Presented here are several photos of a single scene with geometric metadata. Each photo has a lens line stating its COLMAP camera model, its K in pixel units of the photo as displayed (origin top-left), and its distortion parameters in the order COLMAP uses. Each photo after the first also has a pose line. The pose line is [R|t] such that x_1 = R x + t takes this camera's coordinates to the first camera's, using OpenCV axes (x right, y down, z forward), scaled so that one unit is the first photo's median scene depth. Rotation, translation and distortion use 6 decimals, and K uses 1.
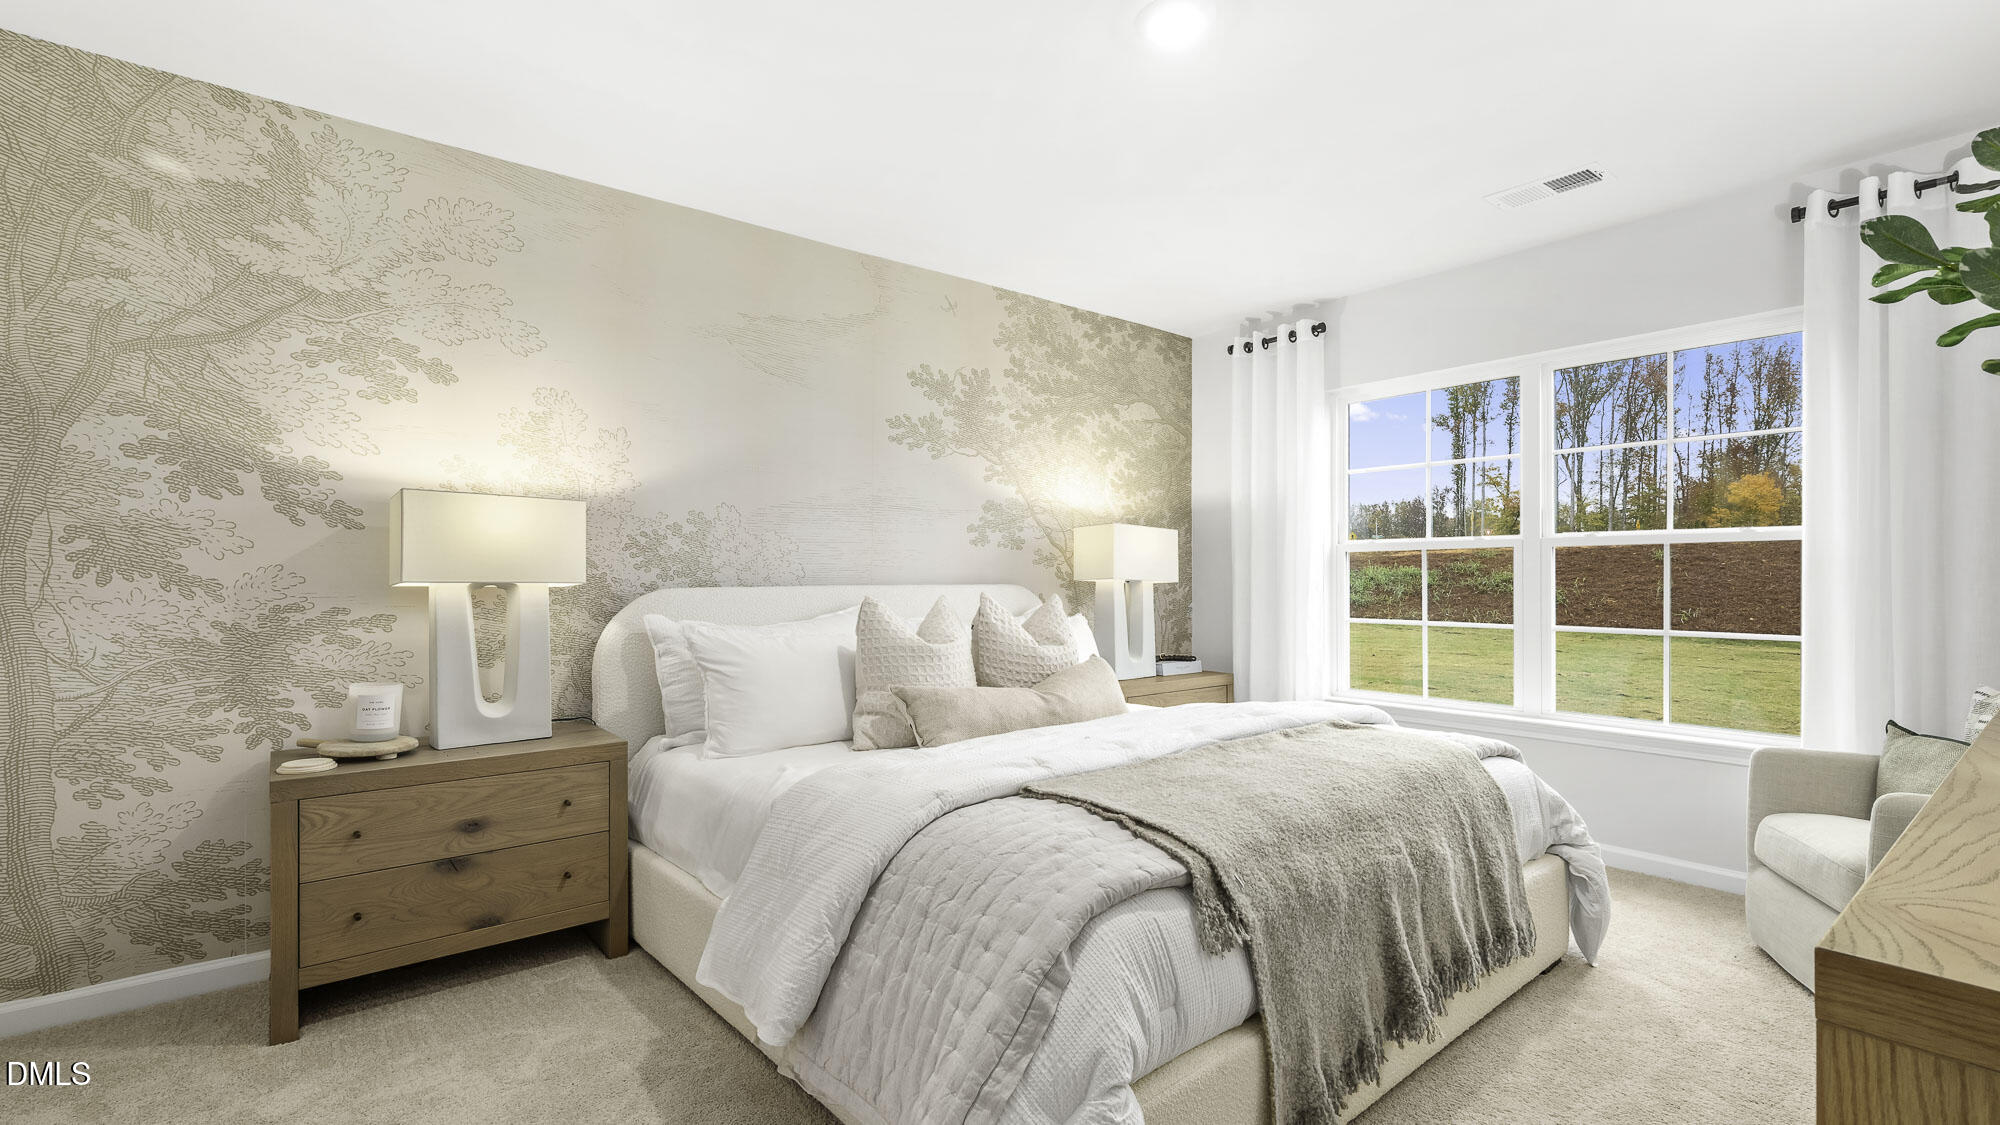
lens RADIAL K [[909.3, 0, 1008.8], [0, 909.3, 566.7], [0, 0, 1]] dist [0.004609, 0.000646]
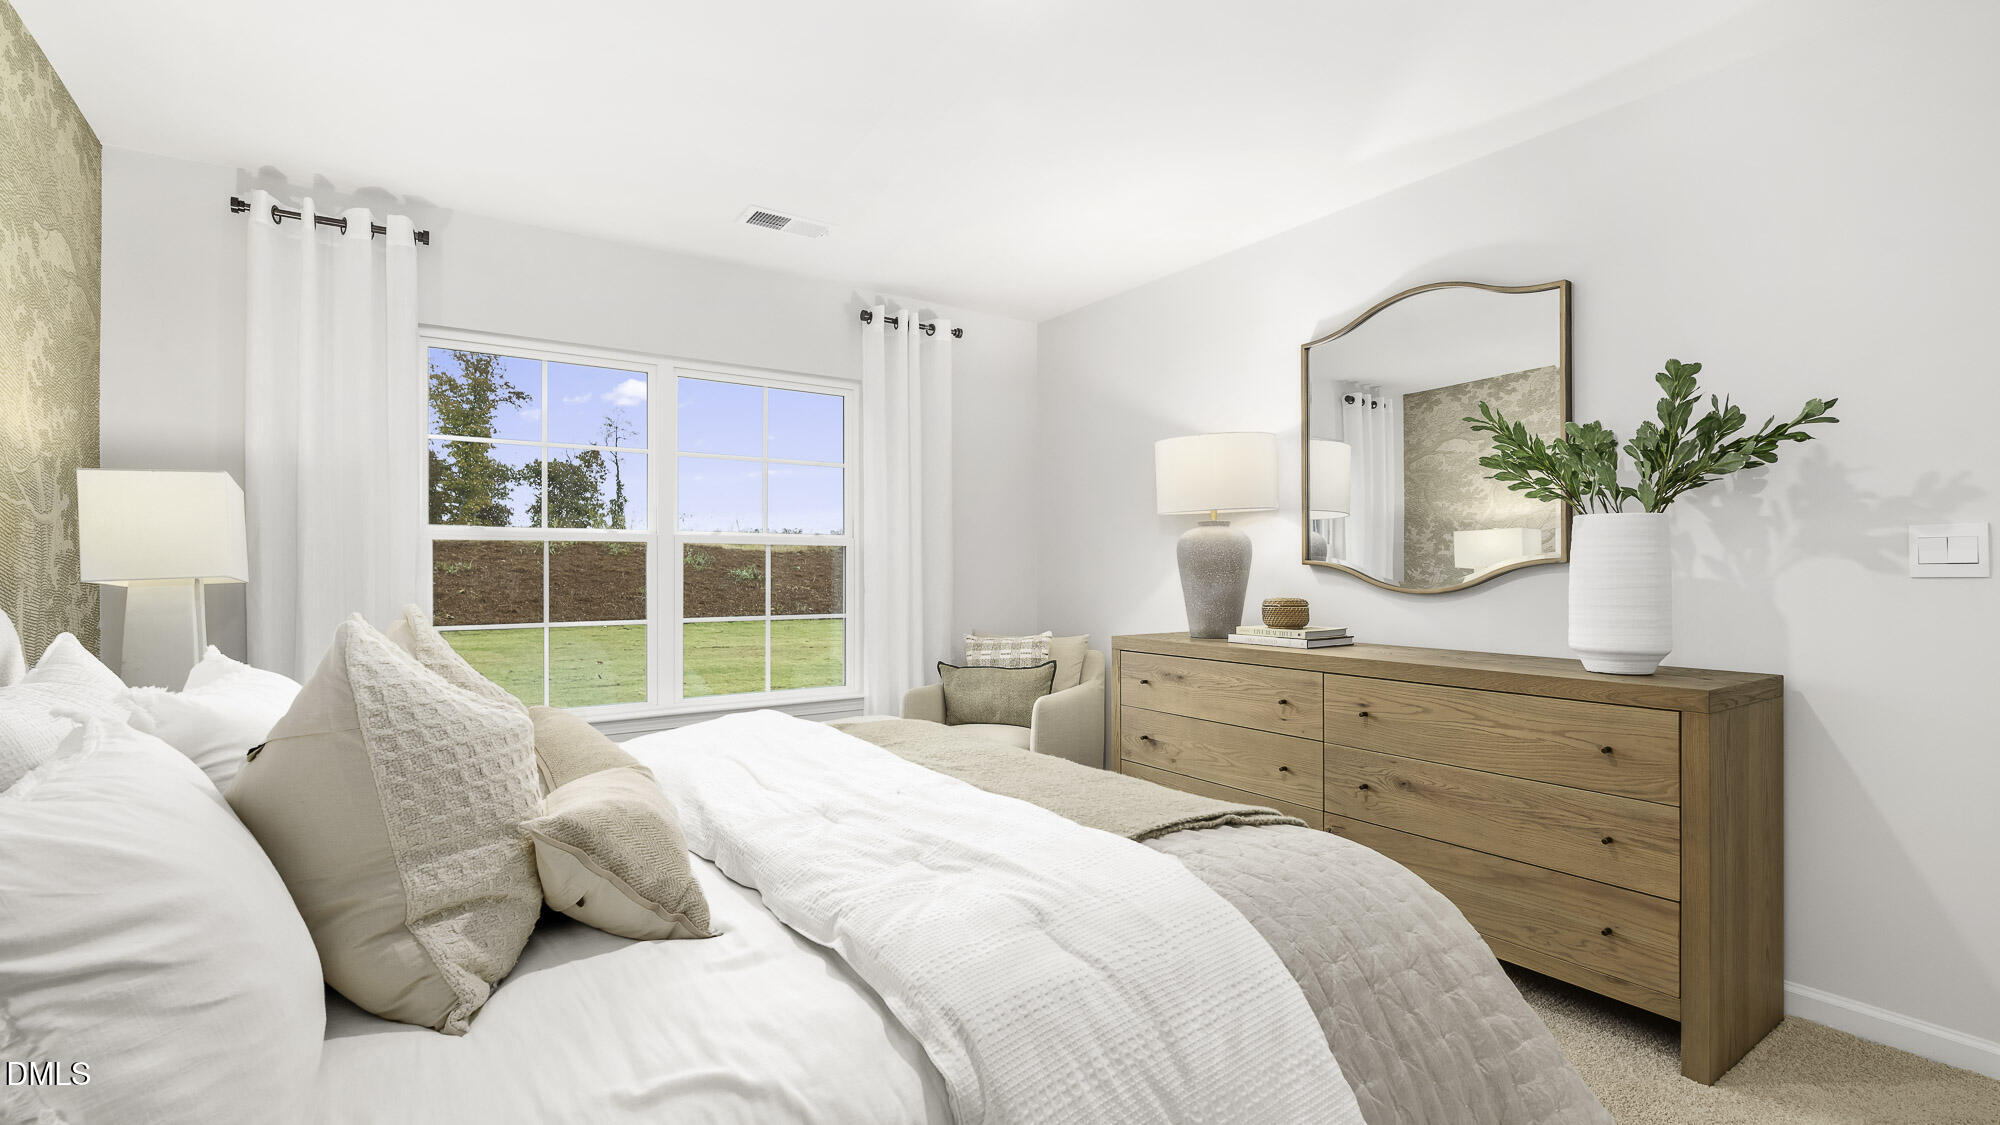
lens RADIAL K [[909.3, 0, 1002.7], [0, 909.3, 570.2], [0, 0, 1]] dist [0.004609, 0.000646]
pose [[0.086984, 0.001931, 0.996208, -0.342201], [-0.015191, 0.999884, -0.000612, 0.002349], [-0.996094, -0.015080, 0.087003, 0.442939]]
